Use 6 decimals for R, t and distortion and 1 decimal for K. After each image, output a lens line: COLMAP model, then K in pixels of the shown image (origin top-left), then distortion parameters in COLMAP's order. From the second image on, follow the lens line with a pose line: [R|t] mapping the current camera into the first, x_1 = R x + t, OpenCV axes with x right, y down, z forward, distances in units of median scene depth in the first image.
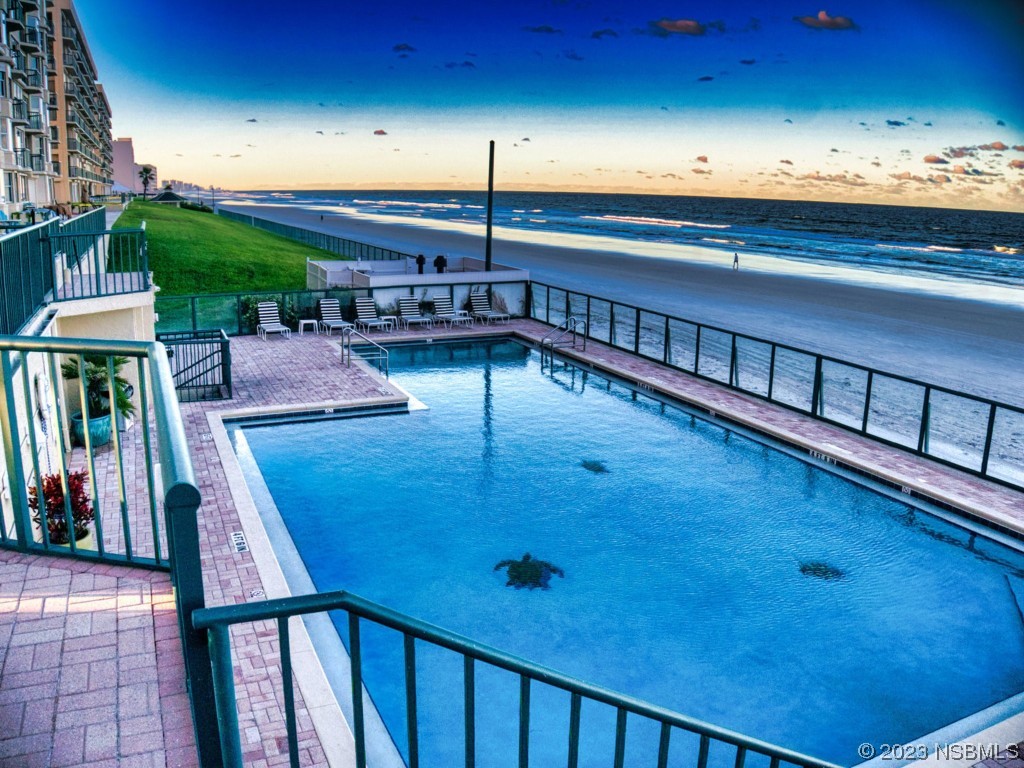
lens RADIAL K [[833.7, 0, 512.0], [0, 833.7, 384.0], [0, 0, 1]] dist [-0.125503, 0.002855]
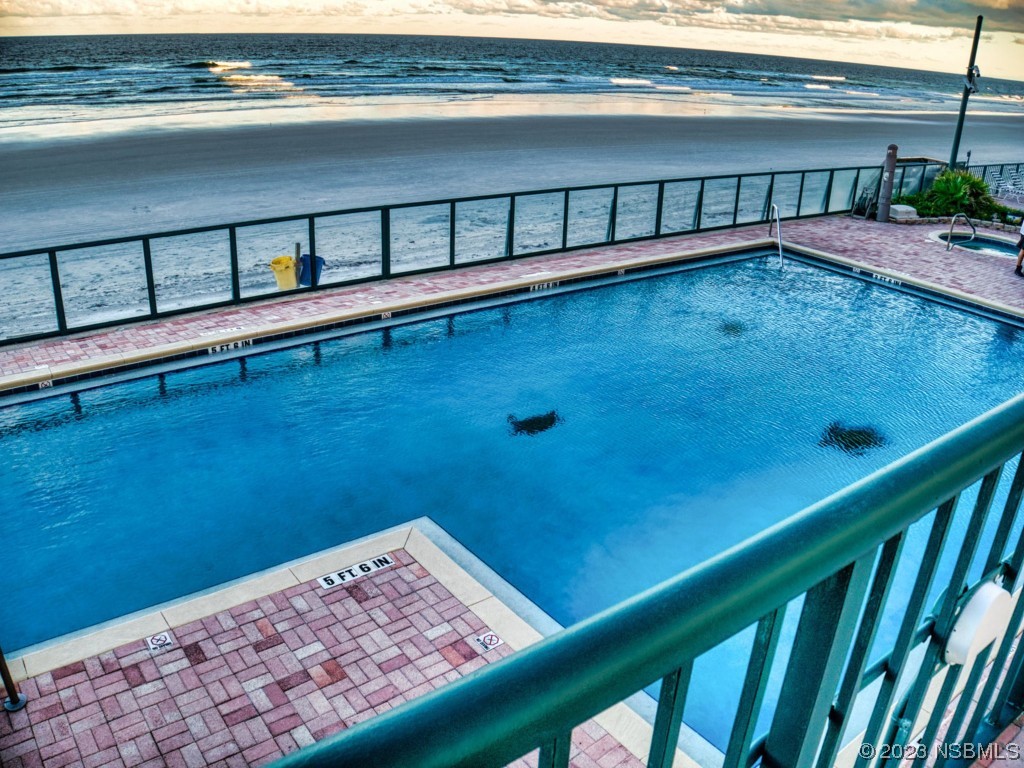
lens RADIAL K [[833.7, 0, 512.0], [0, 833.7, 384.0], [0, 0, 1]] dist [-0.125503, 0.002855]
pose [[-0.263147, -0.420060, 0.868506, -0.528627], [0.155149, 0.870091, 0.467835, -0.273947], [-0.952199, 0.257858, -0.163790, 1.093176]]
